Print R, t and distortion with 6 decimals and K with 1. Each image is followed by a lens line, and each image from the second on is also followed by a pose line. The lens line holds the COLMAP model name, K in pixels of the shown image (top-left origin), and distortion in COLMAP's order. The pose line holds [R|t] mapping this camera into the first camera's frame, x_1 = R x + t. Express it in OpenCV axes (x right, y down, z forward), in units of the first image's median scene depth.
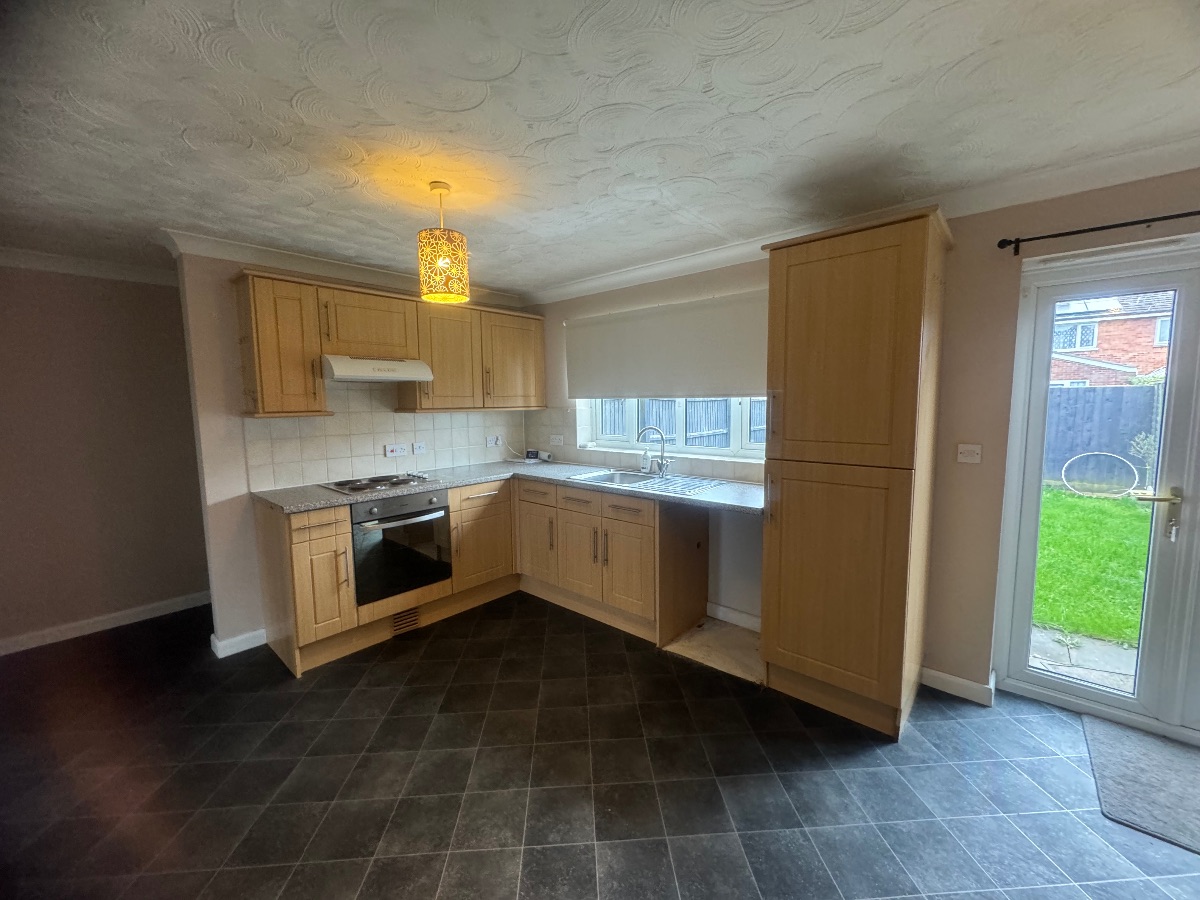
lens RADIAL K [[478.3, 0, 596.5], [0, 478.3, 447.7], [0, 0, 1]] dist [-0.001404, 0.000305]
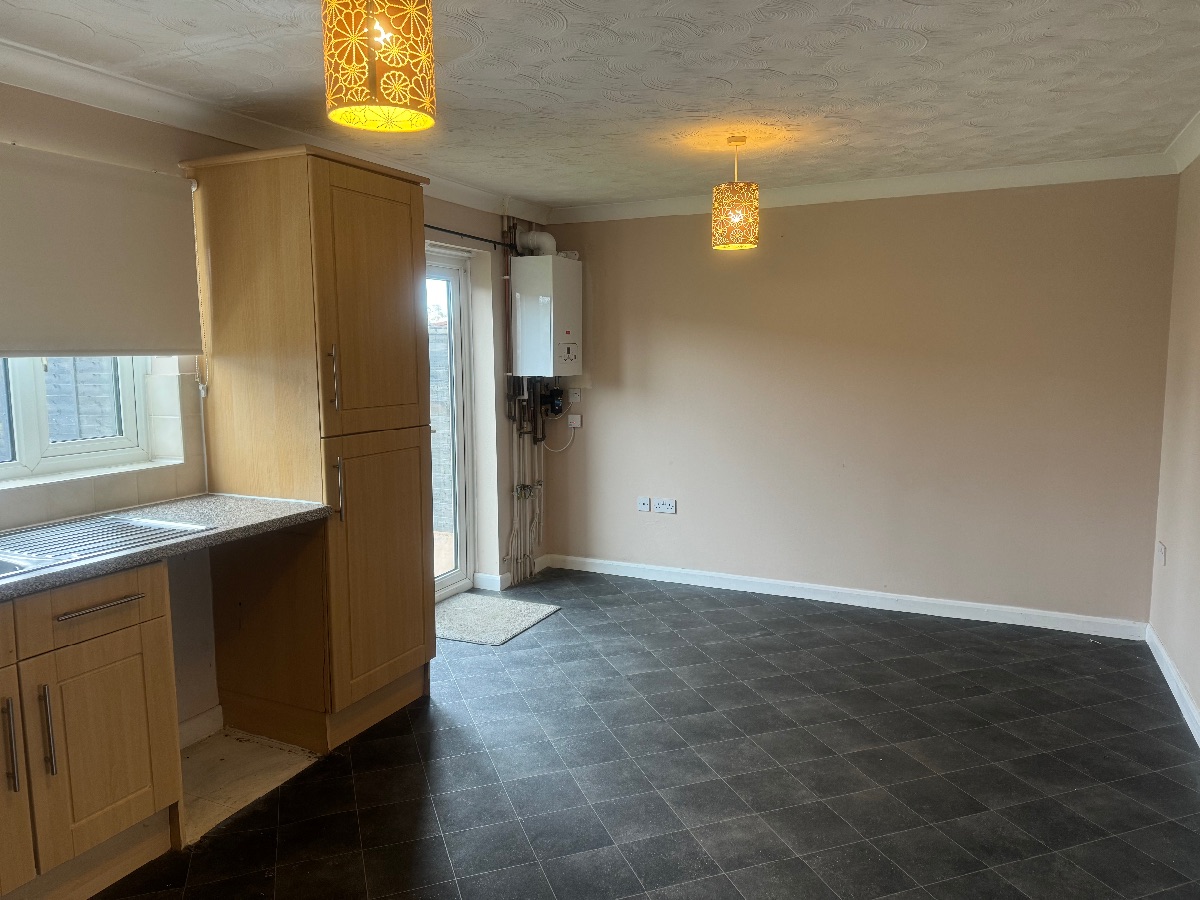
lens RADIAL K [[862.9, 0, 600.0], [0, 862.9, 450.0], [0, 0, 1]] dist [0.090178, 0.000285]
pose [[-0.289016, -0.094595, 0.952639, -0.872097], [0.108927, 0.985394, 0.130894, -0.074615], [-0.951107, 0.141598, -0.274491, 0.790362]]
